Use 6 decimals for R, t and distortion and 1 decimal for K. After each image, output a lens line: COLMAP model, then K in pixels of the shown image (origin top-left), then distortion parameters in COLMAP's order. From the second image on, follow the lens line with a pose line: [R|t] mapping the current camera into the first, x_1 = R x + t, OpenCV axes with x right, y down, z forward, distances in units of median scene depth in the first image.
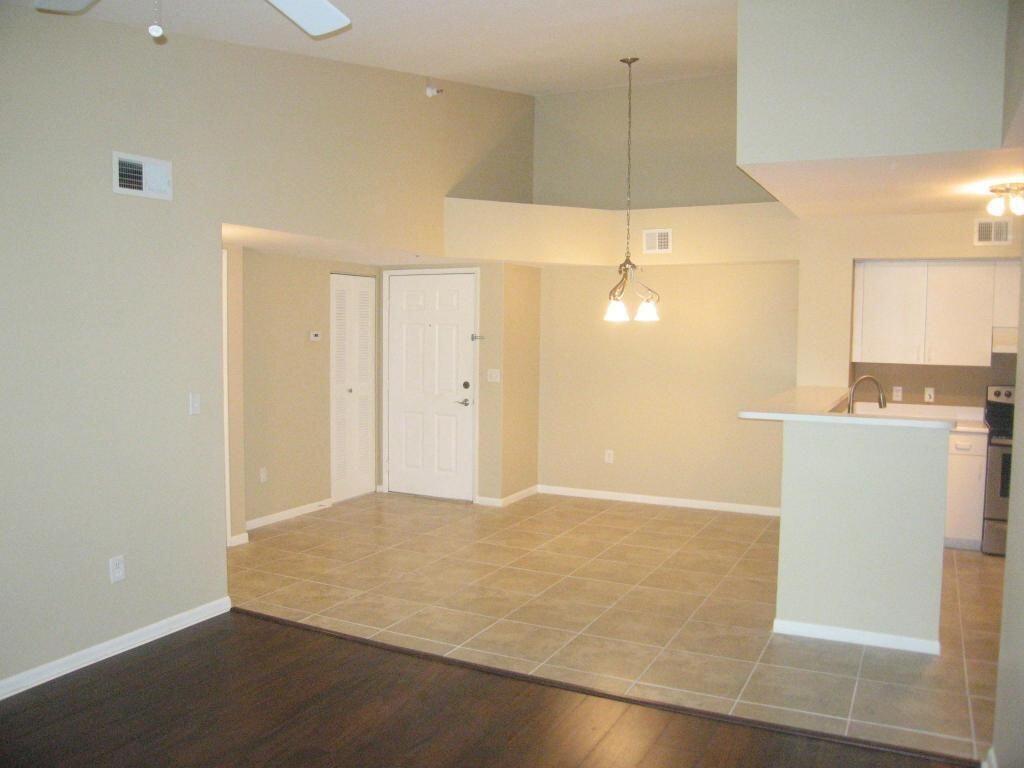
lens RADIAL K [[842.7, 0, 512.1], [0, 842.7, 387.7], [0, 0, 1]] dist [-0.139971, 0.097674]
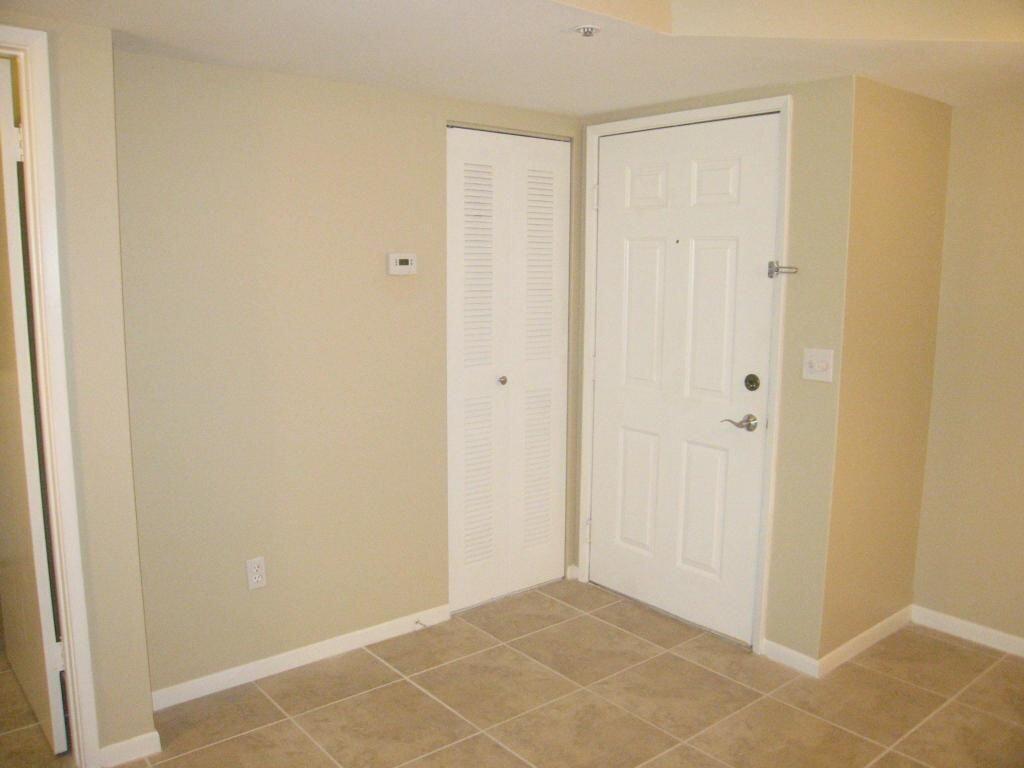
lens RADIAL K [[842.7, 0, 512.1], [0, 842.7, 390.4], [0, 0, 1]] dist [-0.139971, 0.097674]
pose [[0.914560, 0.057612, -0.400326, 0.003910], [-0.026078, 0.996143, 0.083782, -0.037177], [0.403608, -0.066184, 0.912535, 0.679207]]
